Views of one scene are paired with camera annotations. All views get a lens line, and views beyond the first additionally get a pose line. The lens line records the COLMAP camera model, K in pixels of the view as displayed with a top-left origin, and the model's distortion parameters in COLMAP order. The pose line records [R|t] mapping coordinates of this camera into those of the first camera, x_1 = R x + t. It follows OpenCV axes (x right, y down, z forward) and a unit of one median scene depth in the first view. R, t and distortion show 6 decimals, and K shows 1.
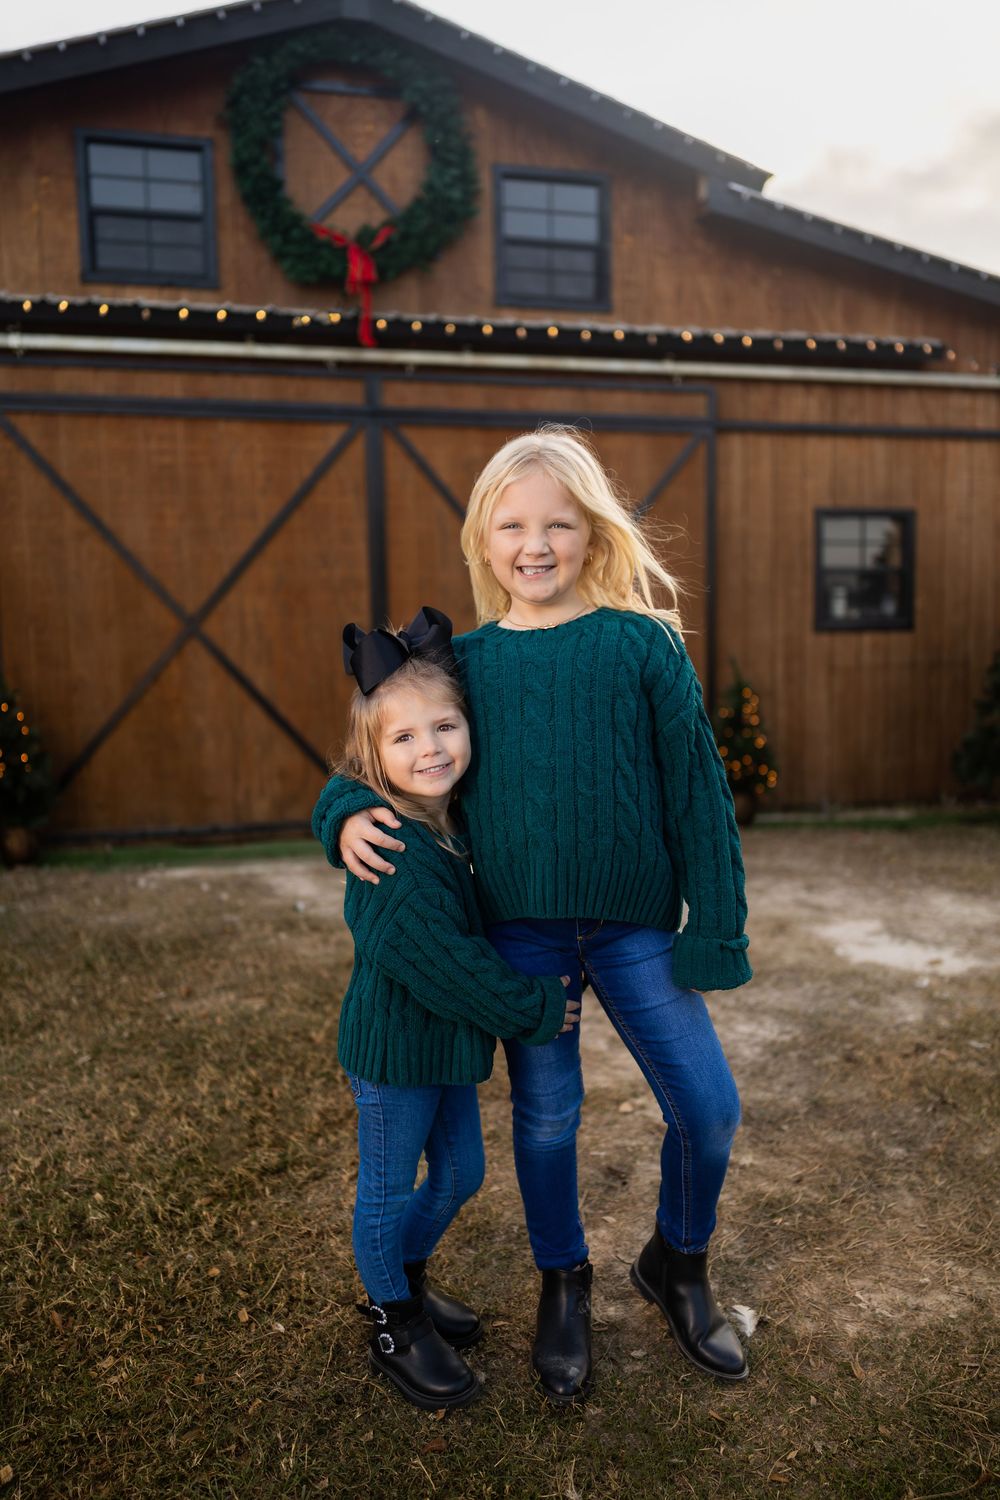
lens RADIAL K [[861.5, 0, 651.3], [0, 861.5, 734.1], [0, 0, 1]] dist [-0.000685, -0.003807]
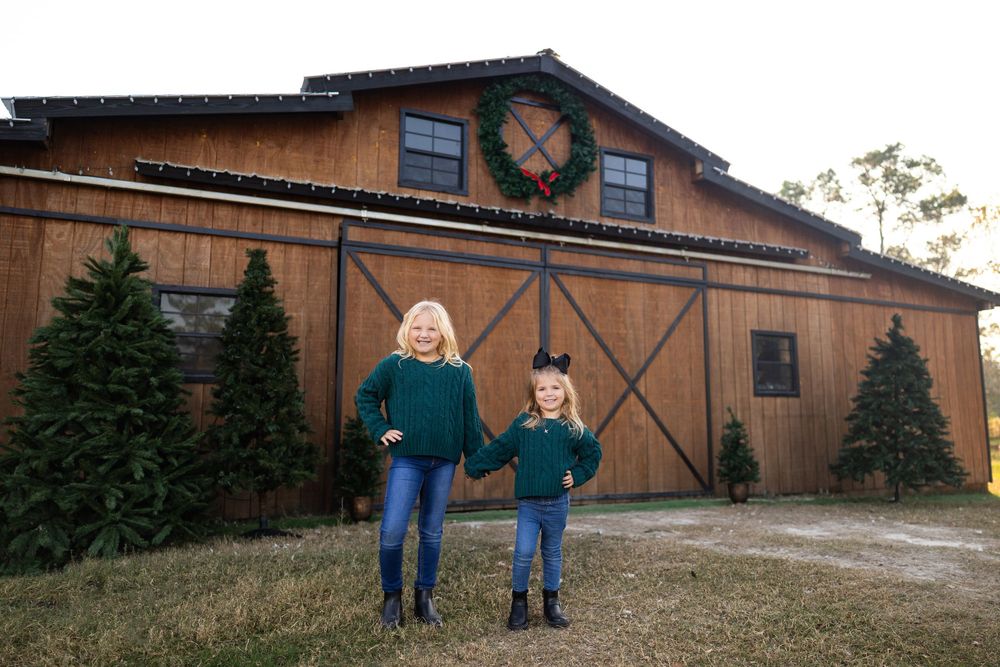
lens RADIAL K [[574.4, 0, 483.3], [0, 574.4, 344.4], [0, 0, 1]] dist [-0.000685, -0.003807]
pose [[0.987856, 0.052128, 0.146367, -0.611572], [-0.023167, 0.980927, -0.192993, 0.023978], [-0.153635, 0.187258, 0.970222, -0.119285]]
